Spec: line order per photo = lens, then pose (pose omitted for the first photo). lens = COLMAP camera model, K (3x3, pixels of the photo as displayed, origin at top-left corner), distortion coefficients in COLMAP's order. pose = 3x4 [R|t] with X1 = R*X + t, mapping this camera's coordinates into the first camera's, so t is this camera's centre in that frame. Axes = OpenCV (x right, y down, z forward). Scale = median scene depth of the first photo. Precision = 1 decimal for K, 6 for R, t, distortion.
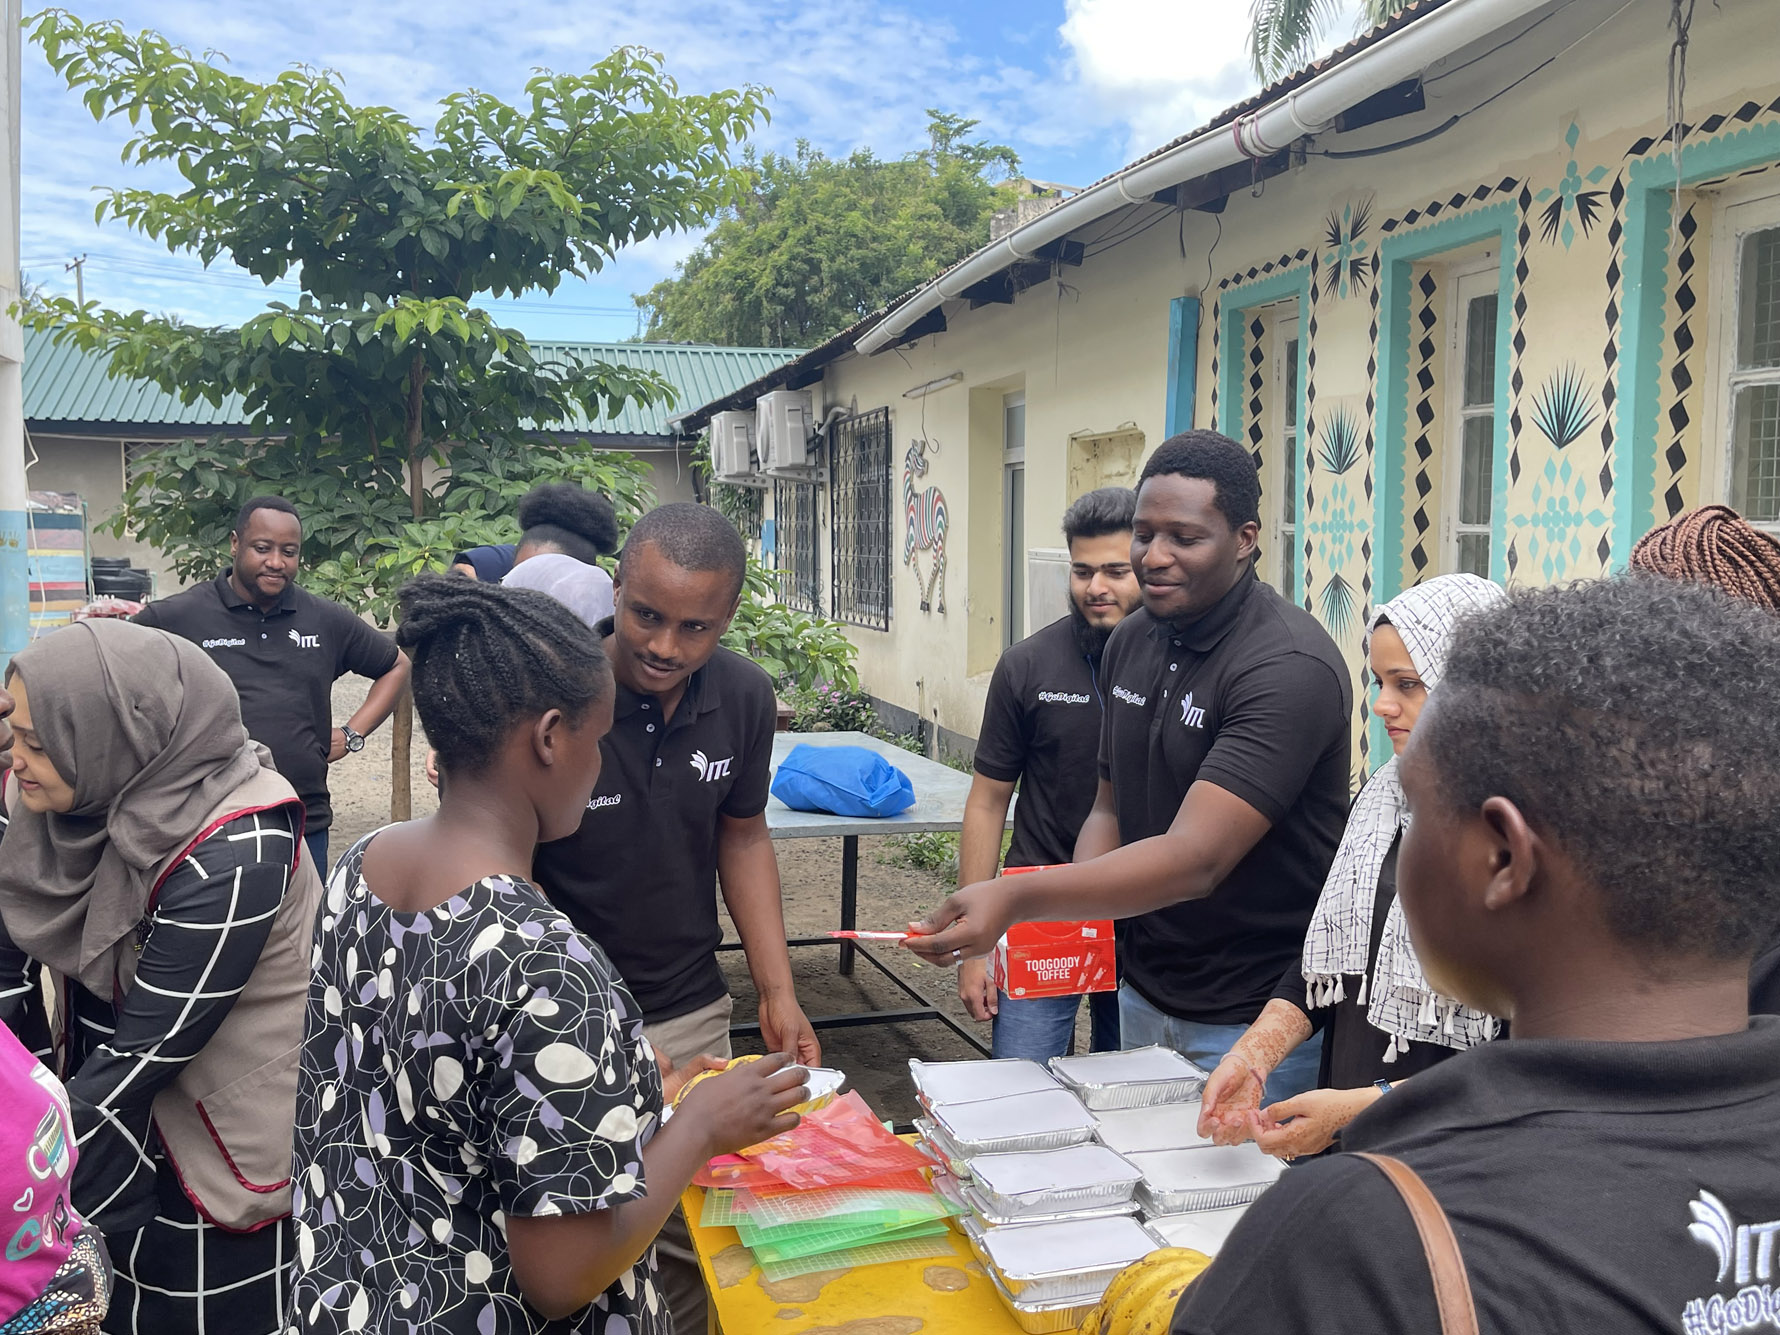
lens RADIAL K [[1651.7, 0, 906.0], [0, 1651.7, 690.5], [0, 0, 1]] dist [0.012646, 0.000000]
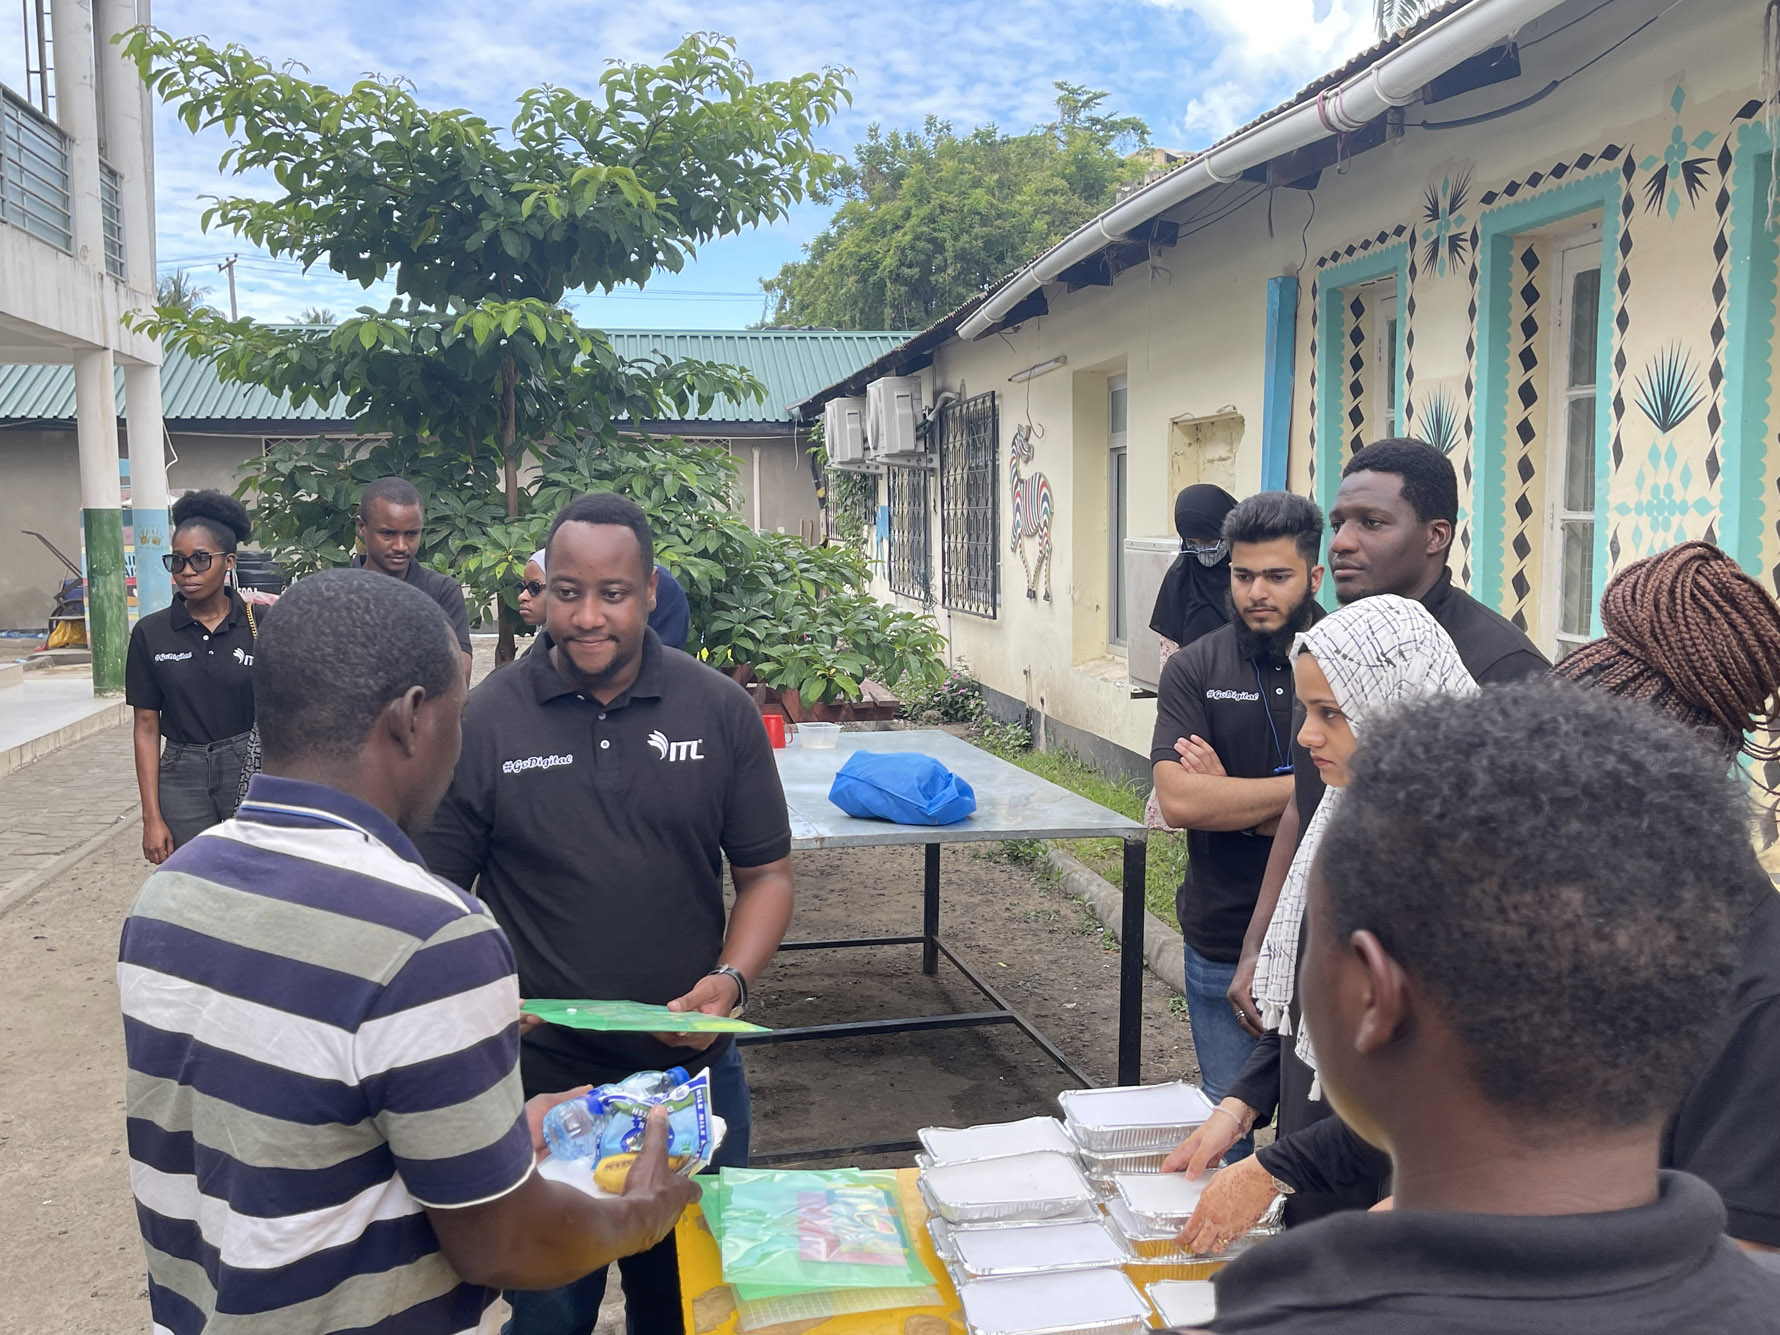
lens RADIAL K [[1651.7, 0, 903.2], [0, 1651.7, 709.7], [0, 0, 1]] dist [0.012646, 0.000000]
pose [[0.996572, -0.005298, -0.082564, 0.028813], [0.007274, 0.999694, 0.023657, -0.009977], [0.082413, -0.024177, 0.996305, 0.012397]]
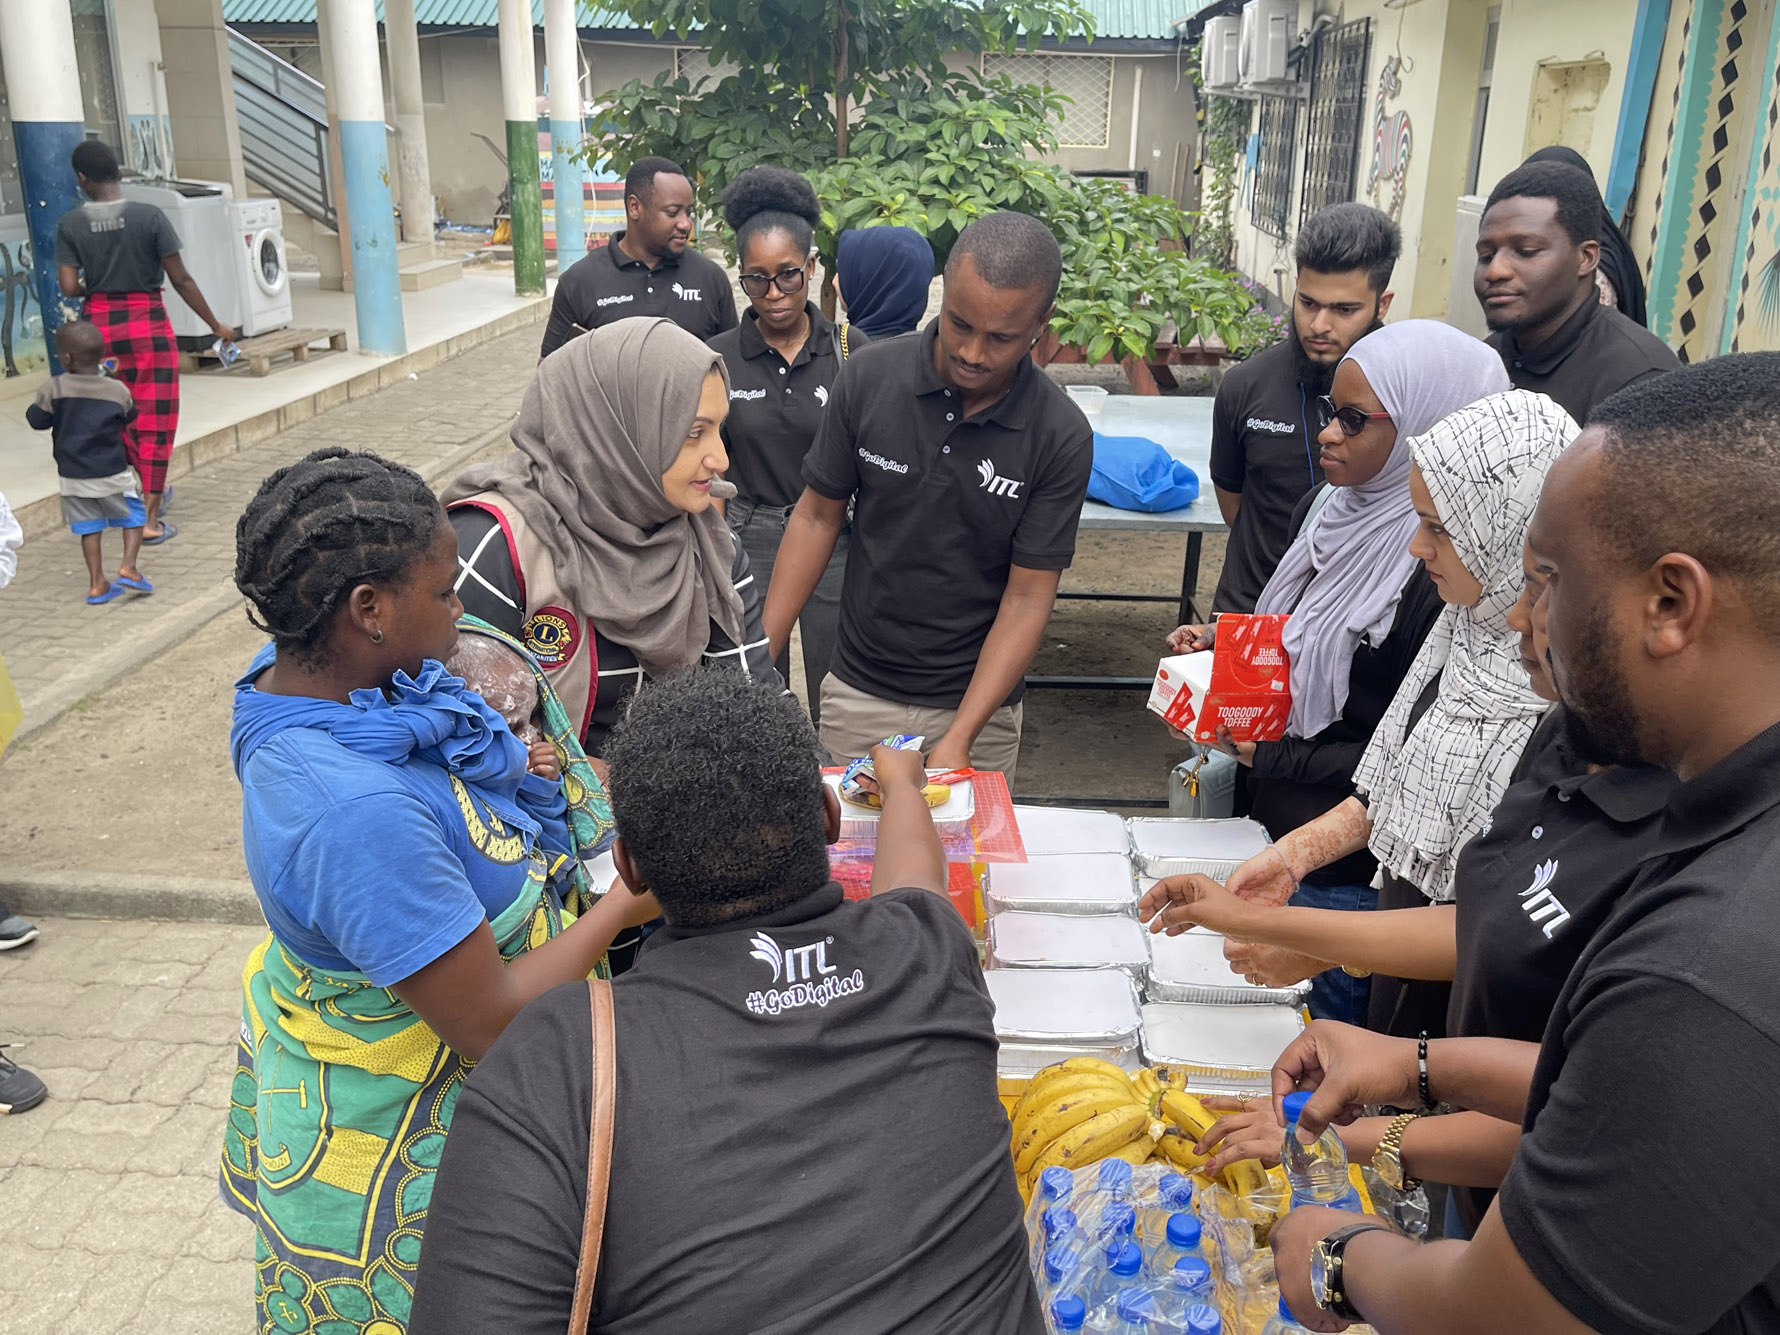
lens RADIAL K [[1532.3, 0, 897.3], [0, 1532.3, 684.7], [0, 0, 1]] dist [0.040818, -0.052501]
pose [[0.946041, 0.121891, -0.300249, 0.083793], [-0.042900, 0.965513, 0.256797, -0.035690], [0.321196, -0.230060, 0.918643, 0.036430]]
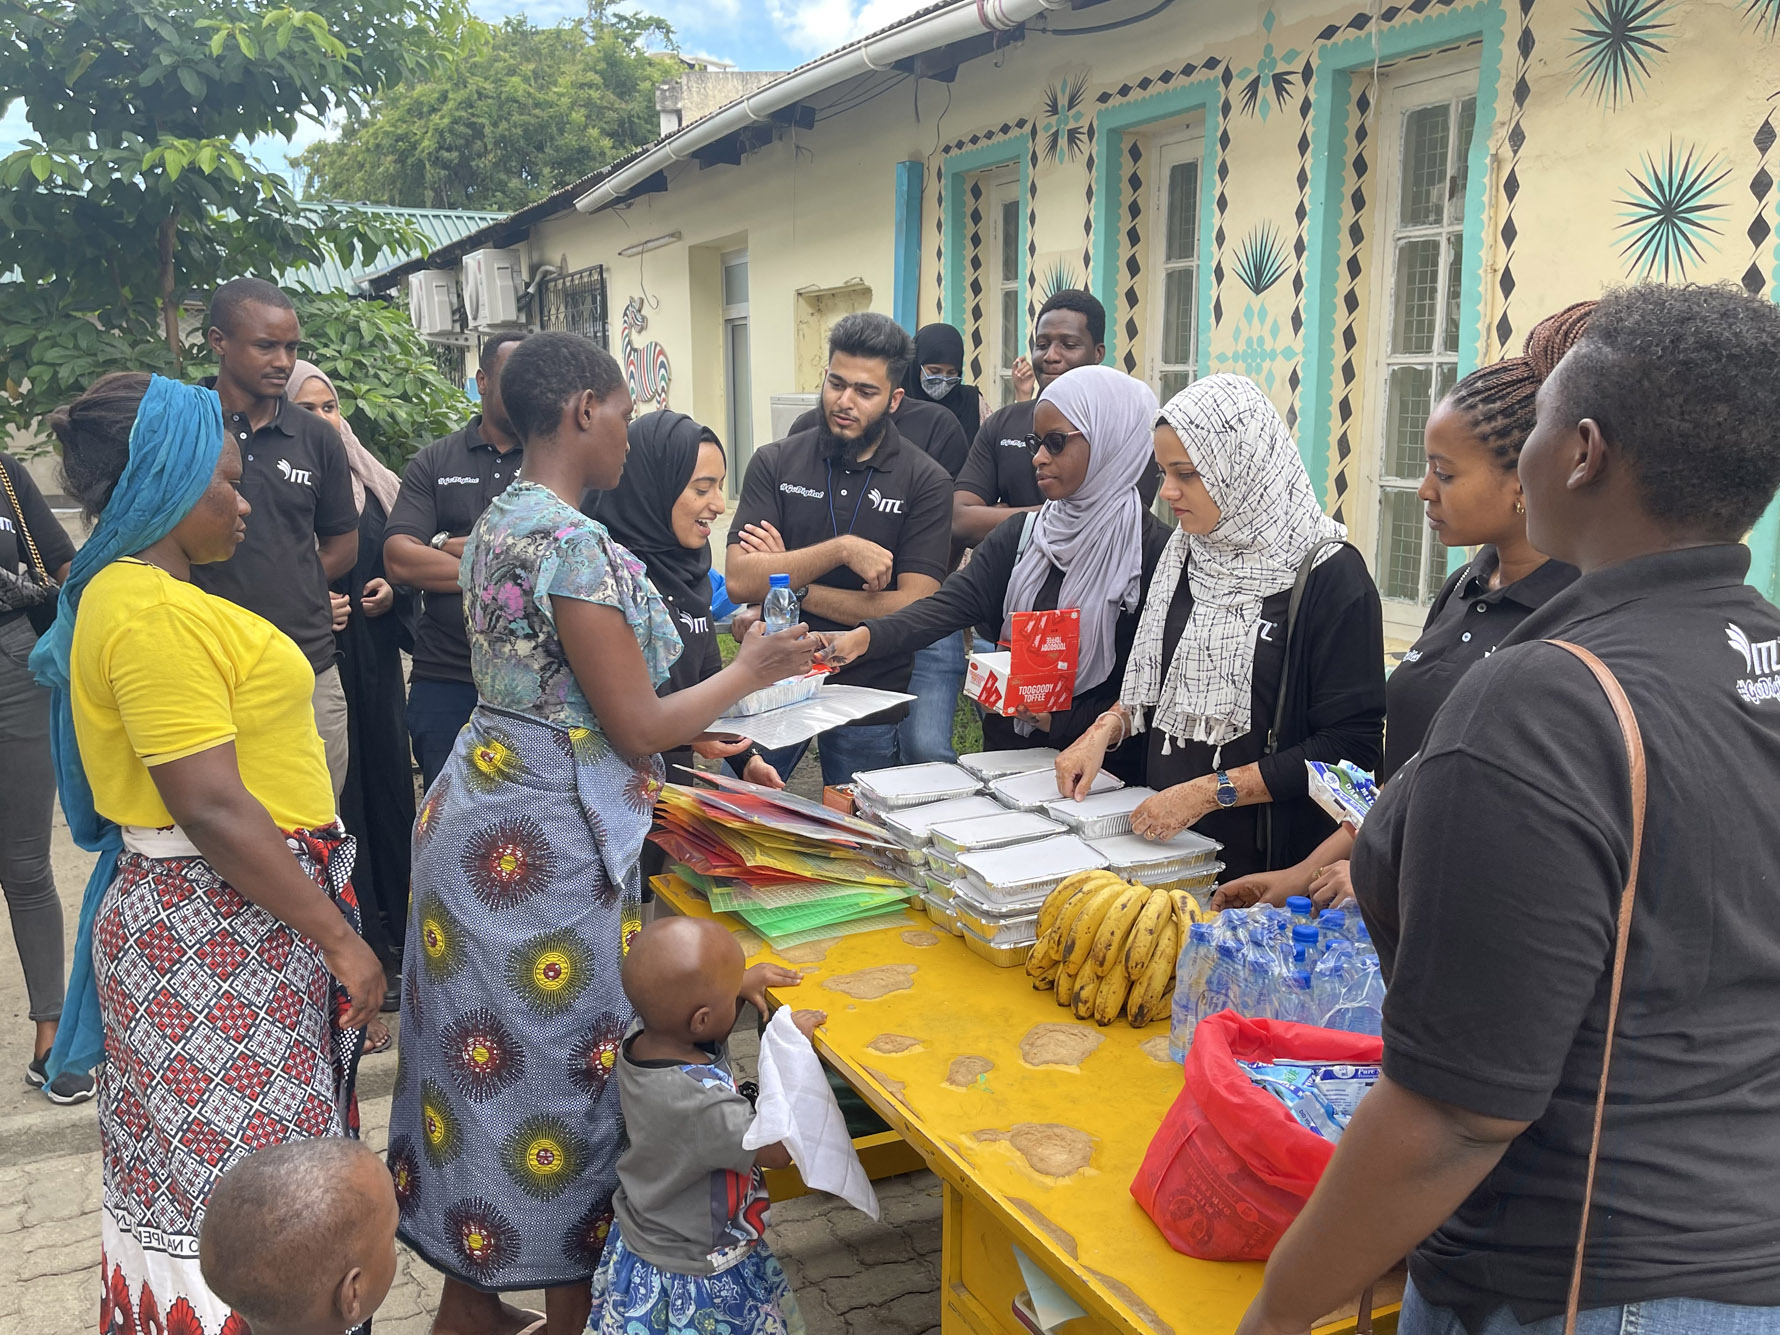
lens RADIAL K [[1532.3, 0, 894.6], [0, 1532.3, 678.4], [0, 0, 1]] dist [0.040818, -0.052501]
pose [[0.978613, -0.042034, 0.201369, -0.069749], [0.024814, 0.995874, 0.087285, 0.018735], [-0.204208, -0.080422, 0.975619, -0.034479]]
